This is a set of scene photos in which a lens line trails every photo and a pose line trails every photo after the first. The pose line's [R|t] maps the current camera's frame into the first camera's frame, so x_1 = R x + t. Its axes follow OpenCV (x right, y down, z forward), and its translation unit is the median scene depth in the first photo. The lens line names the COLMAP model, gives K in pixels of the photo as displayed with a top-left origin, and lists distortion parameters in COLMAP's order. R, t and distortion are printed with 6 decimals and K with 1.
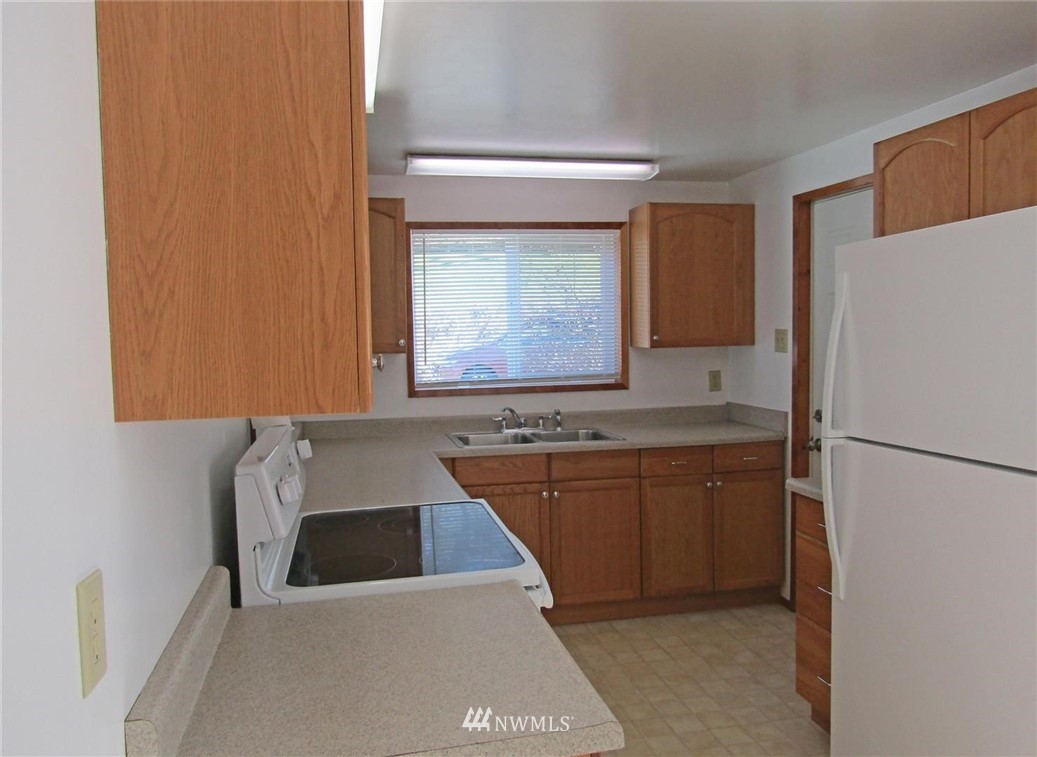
lens RADIAL K [[811.3, 0, 518.5], [0, 811.3, 378.5], [0, 0, 1]] dist [0.006310, 0.000212]
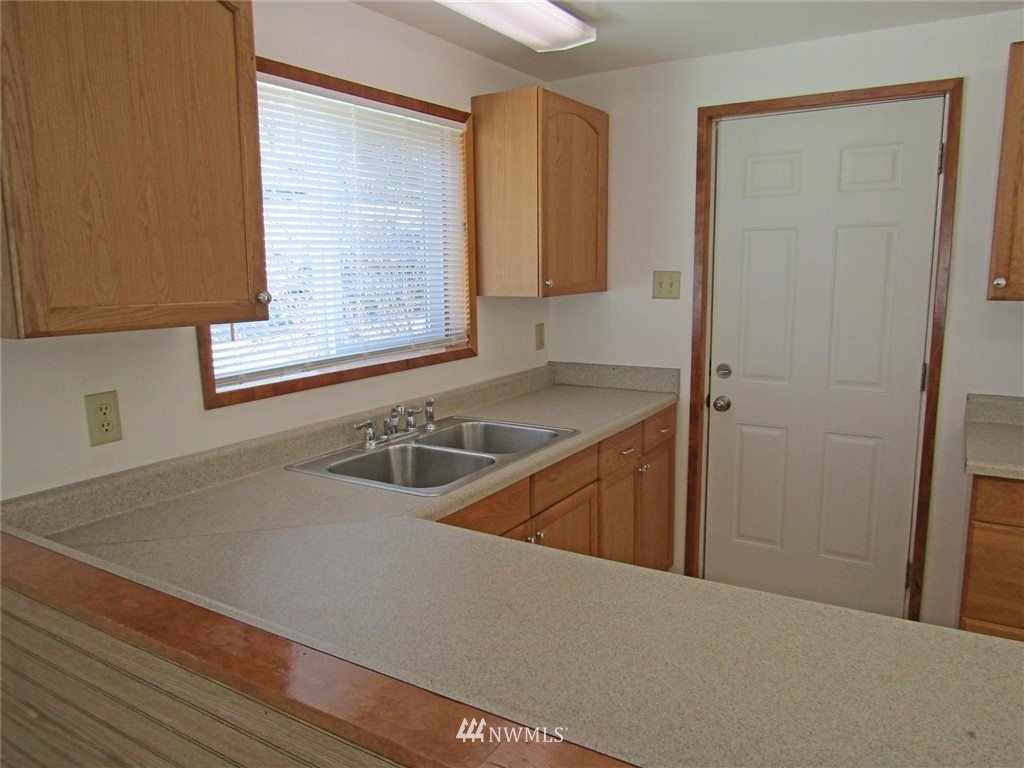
lens RADIAL K [[735.6, 0, 512.0], [0, 735.6, 384.0], [0, 0, 1]] dist [-0.007298, -0.007963]
pose [[0.696360, -0.106304, 0.709776, -0.334784], [0.045648, 0.993527, 0.104017, -0.030934], [-0.716239, -0.040033, 0.696706, 0.577936]]
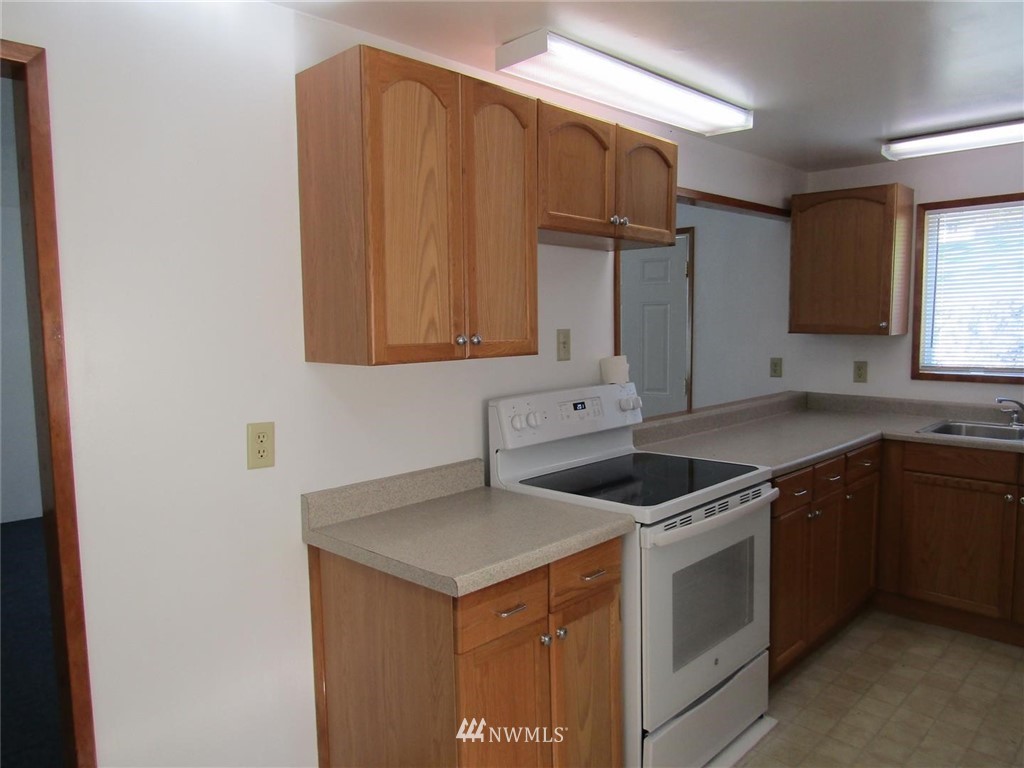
lens RADIAL K [[735.6, 0, 512.0], [0, 735.6, 384.0], [0, 0, 1]] dist [-0.007298, -0.007963]
pose [[0.552807, 0.081830, -0.829282, 0.360026], [-0.045008, 0.996646, 0.068342, -0.011488], [0.832093, -0.000455, 0.554636, 0.085041]]
